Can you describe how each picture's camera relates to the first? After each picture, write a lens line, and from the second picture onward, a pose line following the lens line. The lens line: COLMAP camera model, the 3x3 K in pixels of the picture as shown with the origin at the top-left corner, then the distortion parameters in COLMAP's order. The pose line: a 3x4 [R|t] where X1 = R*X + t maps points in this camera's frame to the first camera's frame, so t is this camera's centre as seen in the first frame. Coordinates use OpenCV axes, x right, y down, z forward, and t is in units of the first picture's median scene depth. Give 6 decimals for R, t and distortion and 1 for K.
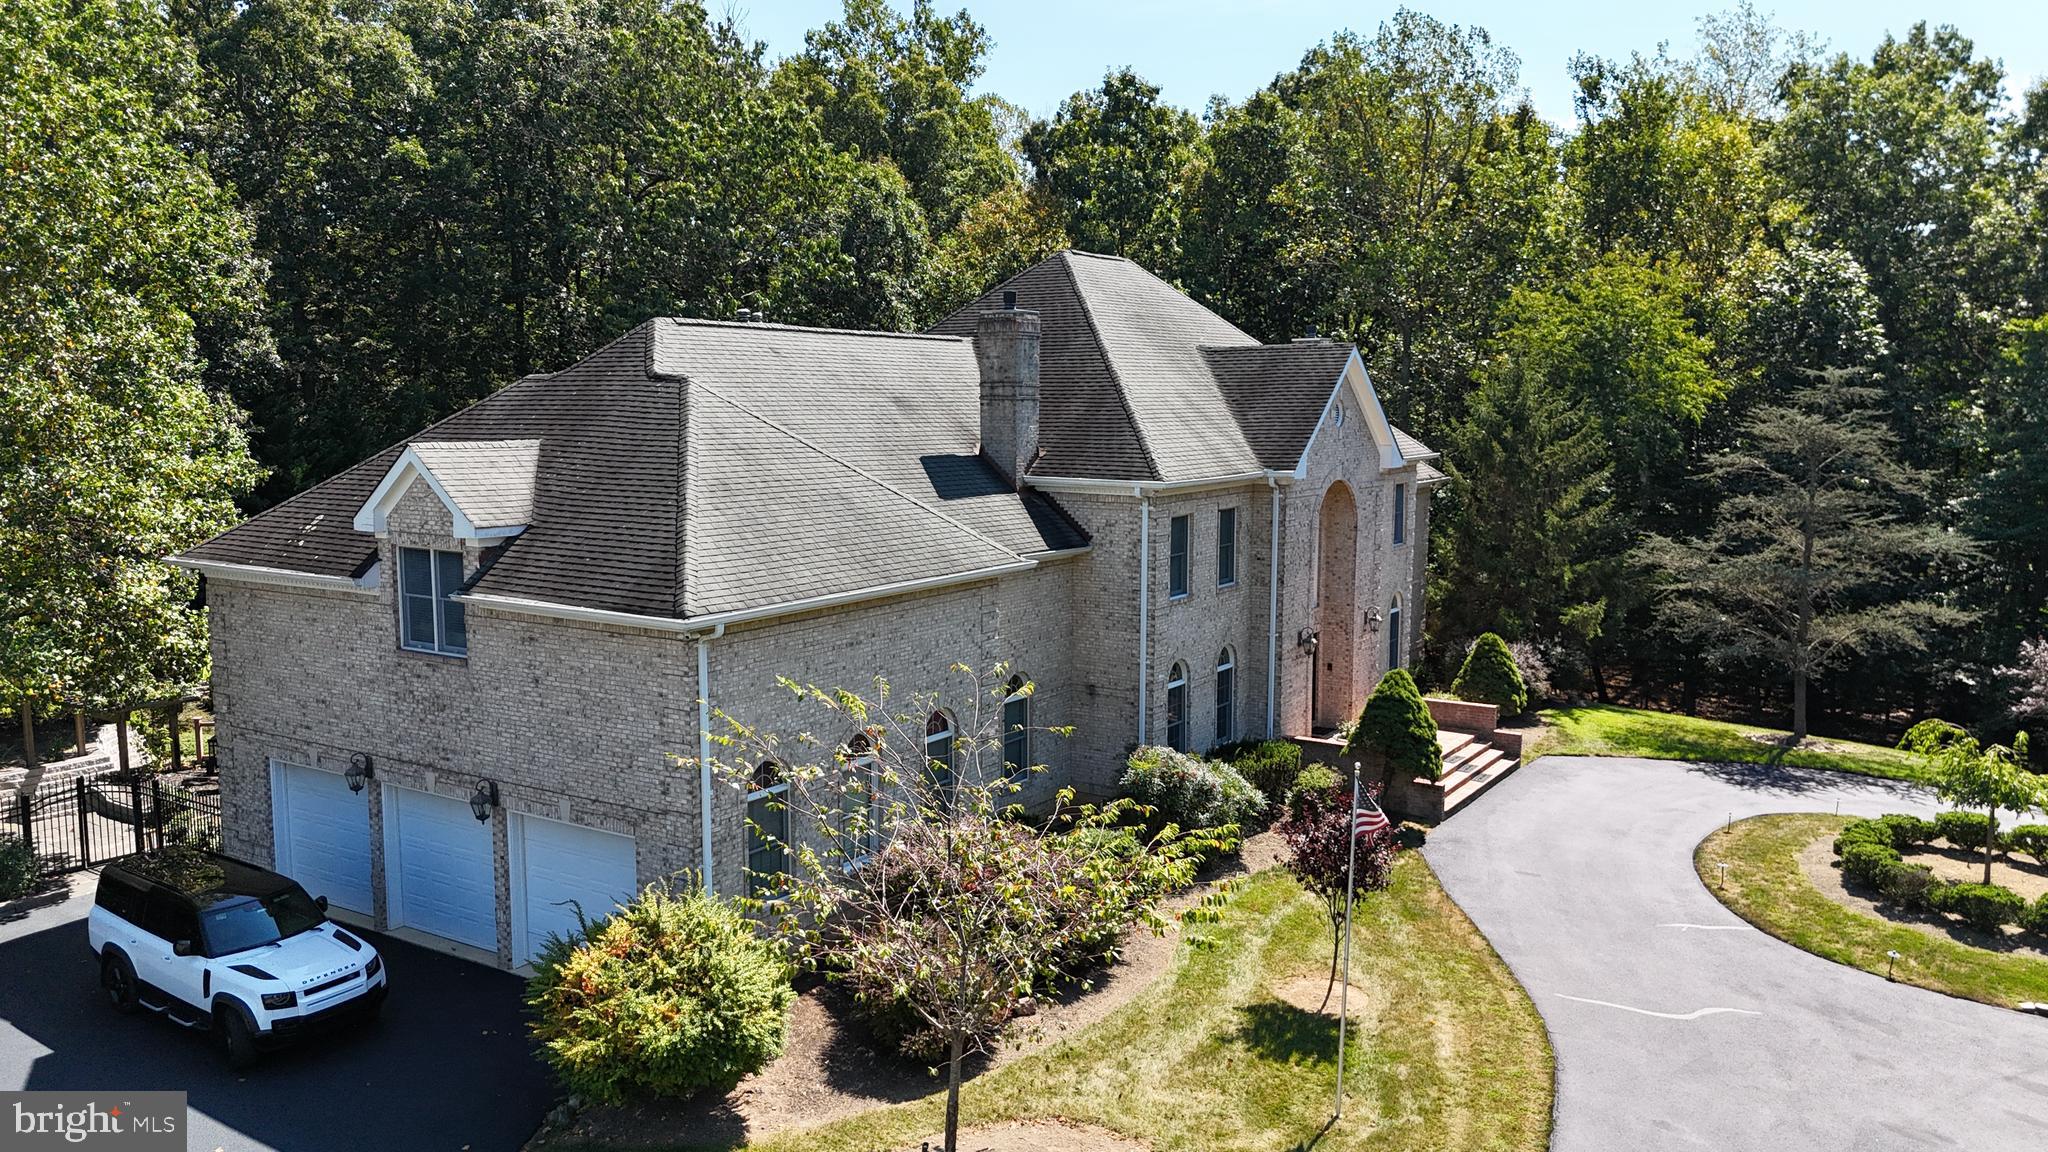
lens RADIAL K [[1517.7, 0, 1033.9], [0, 1517.7, 576.8], [0, 0, 1]] dist [0.062009, -0.054811]
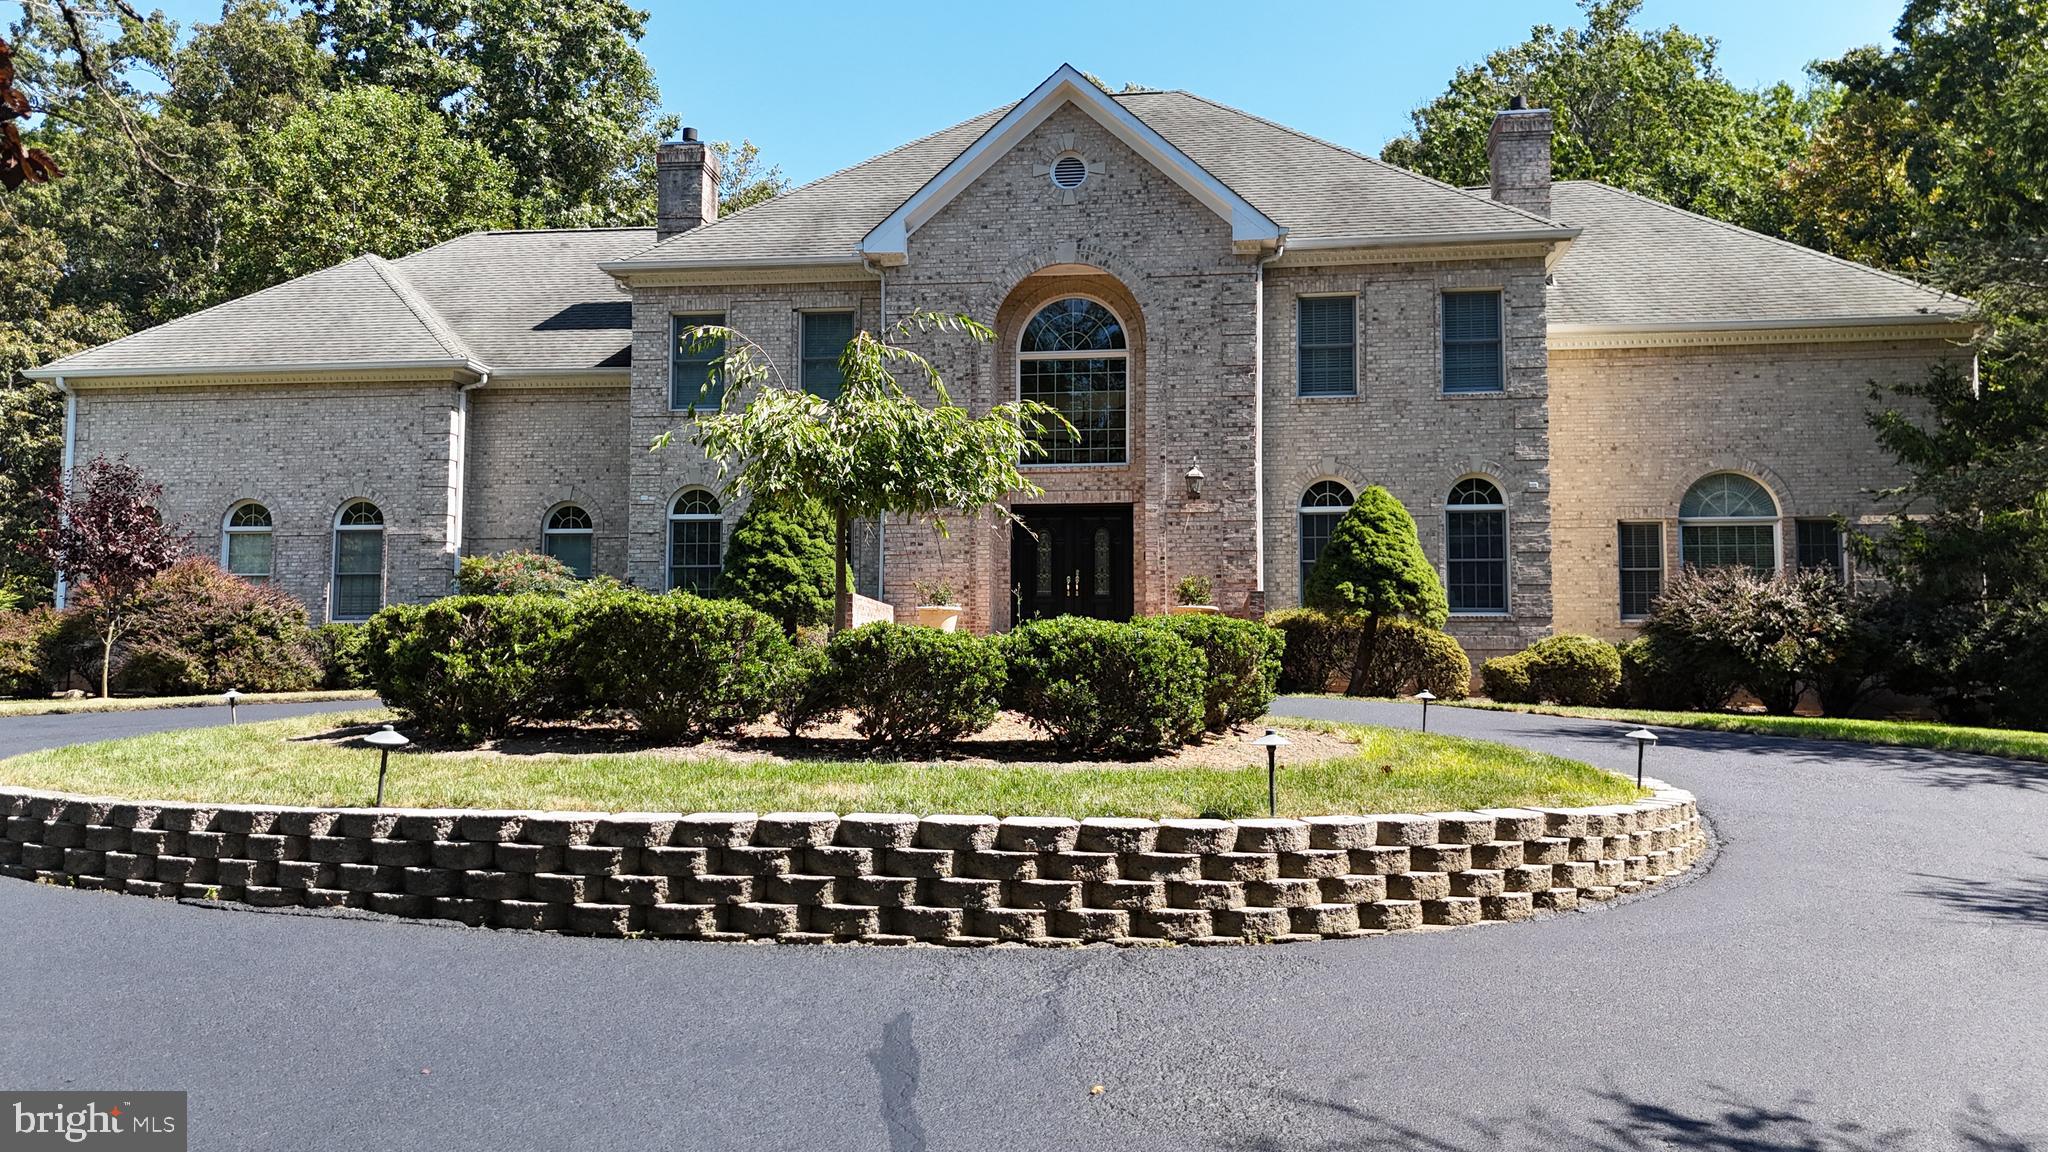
lens RADIAL K [[1517.7, 0, 1023.9], [0, 1517.7, 576.0], [0, 0, 1]] dist [0.062009, -0.054811]
pose [[0.421841, -0.077136, -0.903383, 1.209041], [-0.116212, 0.983556, -0.138248, 0.259812], [0.899191, 0.163302, 0.405940, 1.115677]]
